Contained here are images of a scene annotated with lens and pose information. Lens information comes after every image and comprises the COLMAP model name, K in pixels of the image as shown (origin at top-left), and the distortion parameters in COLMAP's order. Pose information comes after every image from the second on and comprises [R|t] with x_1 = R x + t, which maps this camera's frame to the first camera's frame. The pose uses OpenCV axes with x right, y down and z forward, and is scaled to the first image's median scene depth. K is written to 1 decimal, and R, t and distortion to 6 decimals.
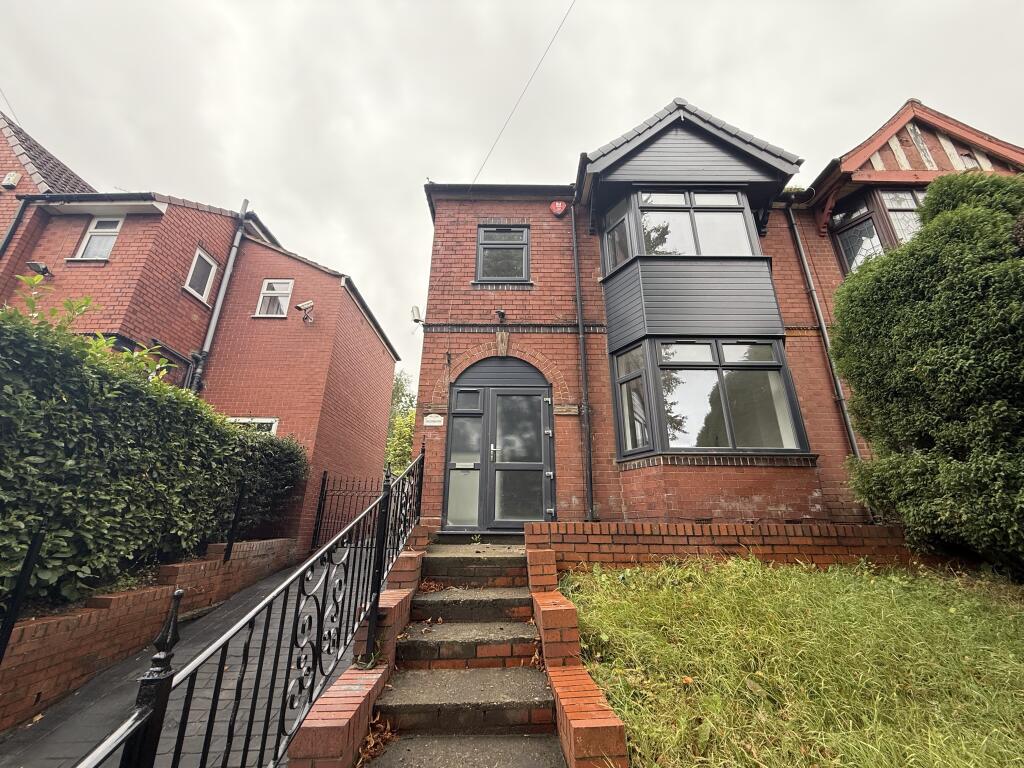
lens RADIAL K [[407.5, 0, 511.3], [0, 407.5, 382.9], [0, 0, 1]] dist [0.000905, -0.000042]
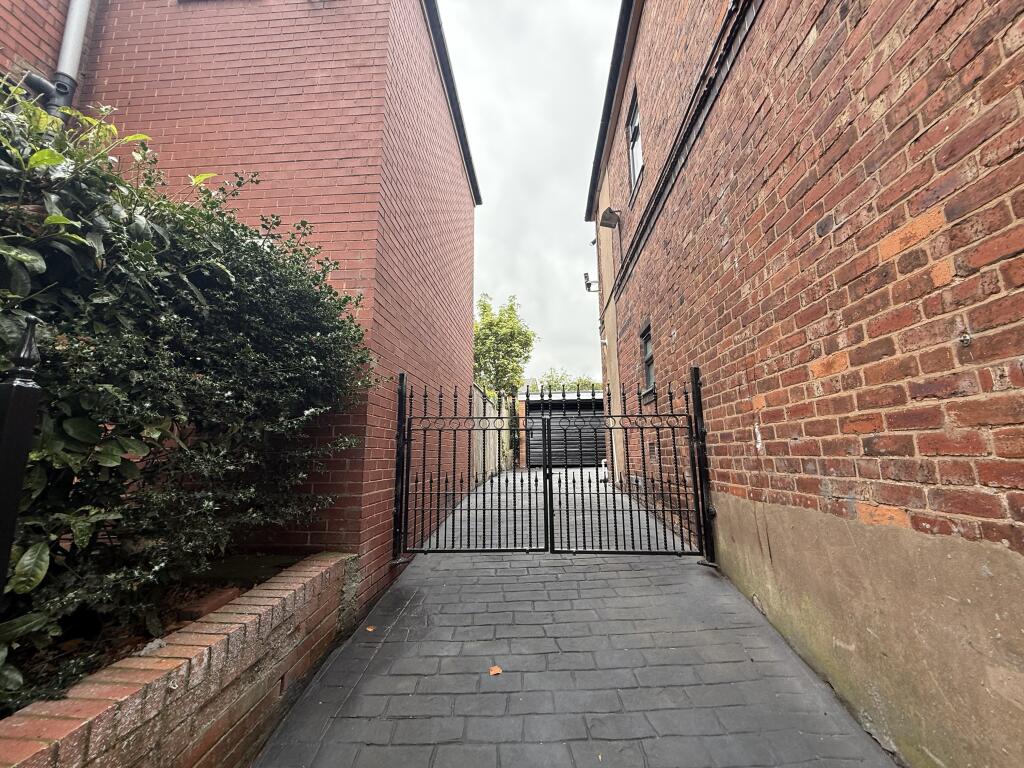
lens RADIAL K [[407.5, 0, 511.3], [0, 407.5, 382.9], [0, 0, 1]] dist [0.000905, -0.000042]
pose [[0.997498, -0.031430, -0.063323, -0.337700], [0.042339, 0.982924, 0.179077, 0.164703], [0.056613, -0.181310, 0.981795, 0.631671]]
